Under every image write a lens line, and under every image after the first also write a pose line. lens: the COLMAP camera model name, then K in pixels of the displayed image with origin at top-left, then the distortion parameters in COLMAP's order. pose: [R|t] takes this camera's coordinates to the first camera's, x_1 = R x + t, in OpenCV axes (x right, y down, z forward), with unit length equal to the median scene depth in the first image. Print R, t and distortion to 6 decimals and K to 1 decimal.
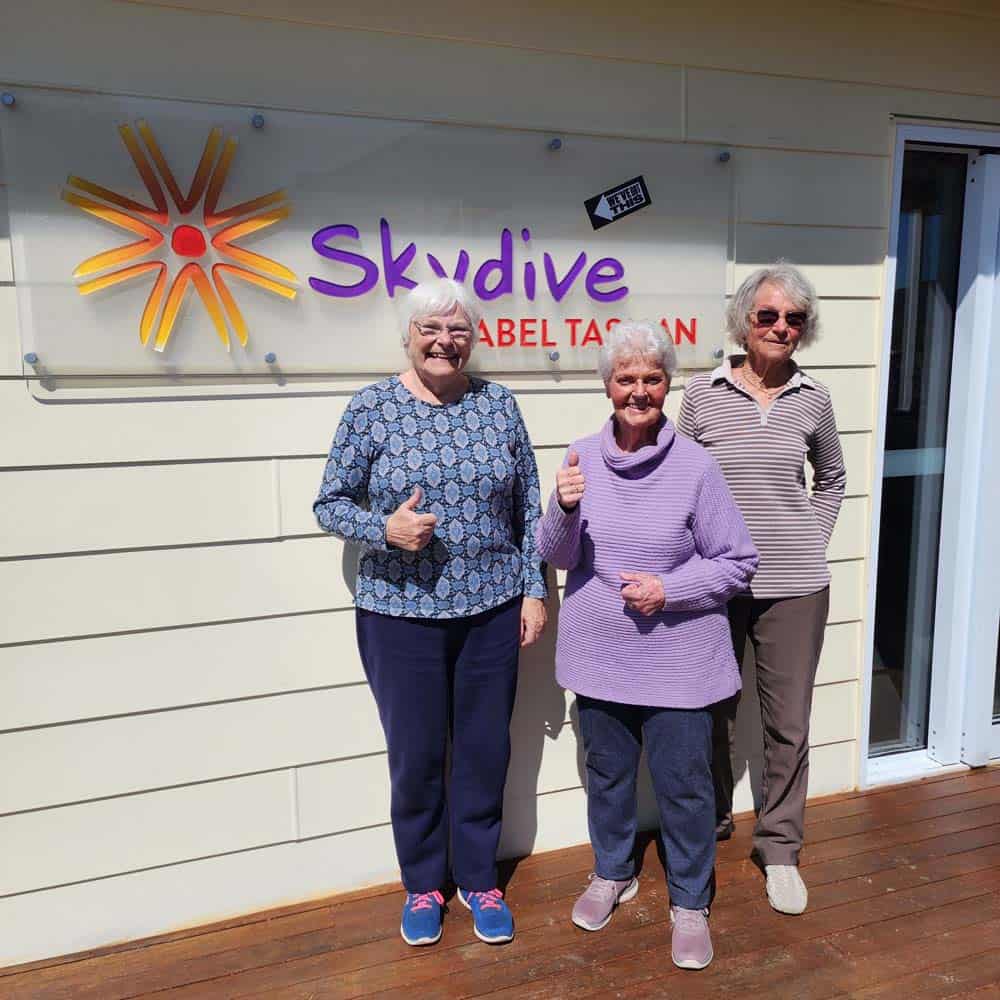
lens RADIAL K [[886.5, 0, 500.0], [0, 886.5, 500.0], [0, 0, 1]] dist [-0.000669, -0.007418]
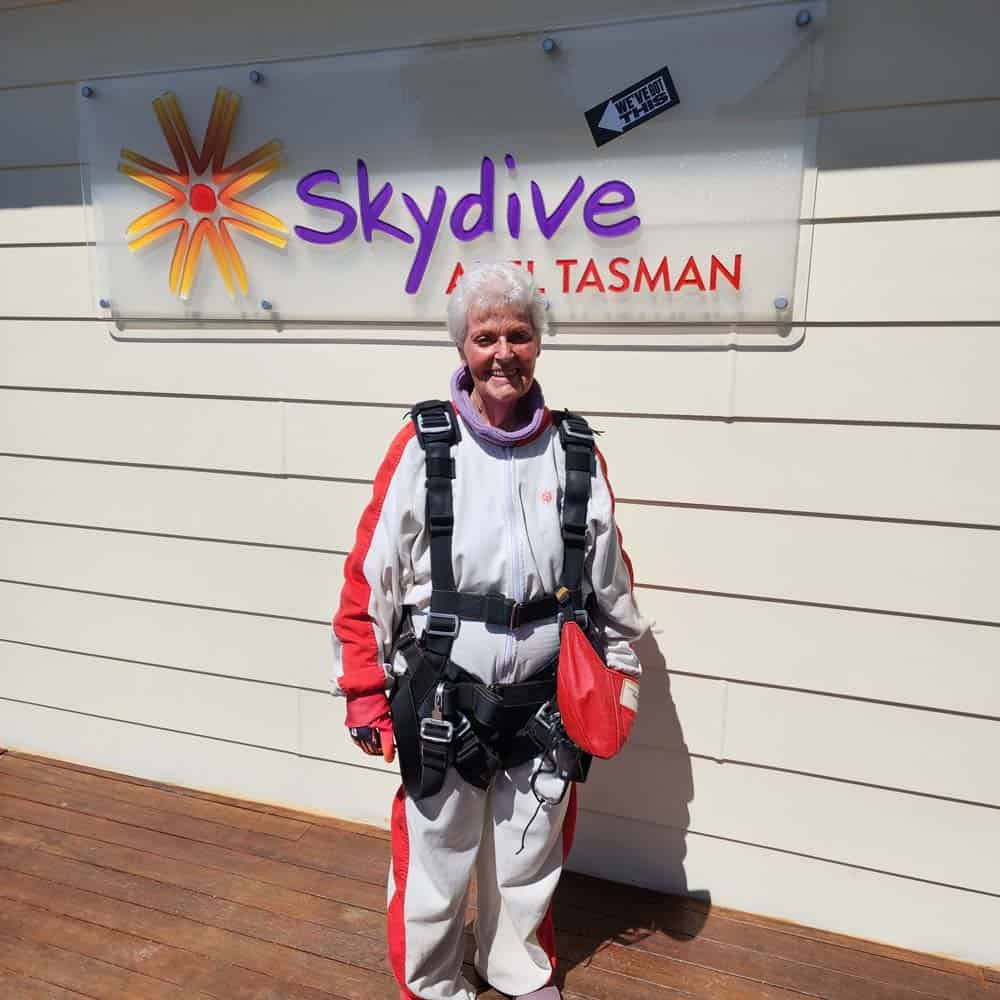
lens RADIAL K [[886.5, 0, 500.0], [0, 886.5, 500.0], [0, 0, 1]] dist [-0.000669, -0.007418]
pose [[0.770977, 0.145279, -0.620072, 0.632871], [-0.103255, 0.989266, 0.103395, -0.066116], [0.628437, -0.015690, 0.777702, 0.338191]]
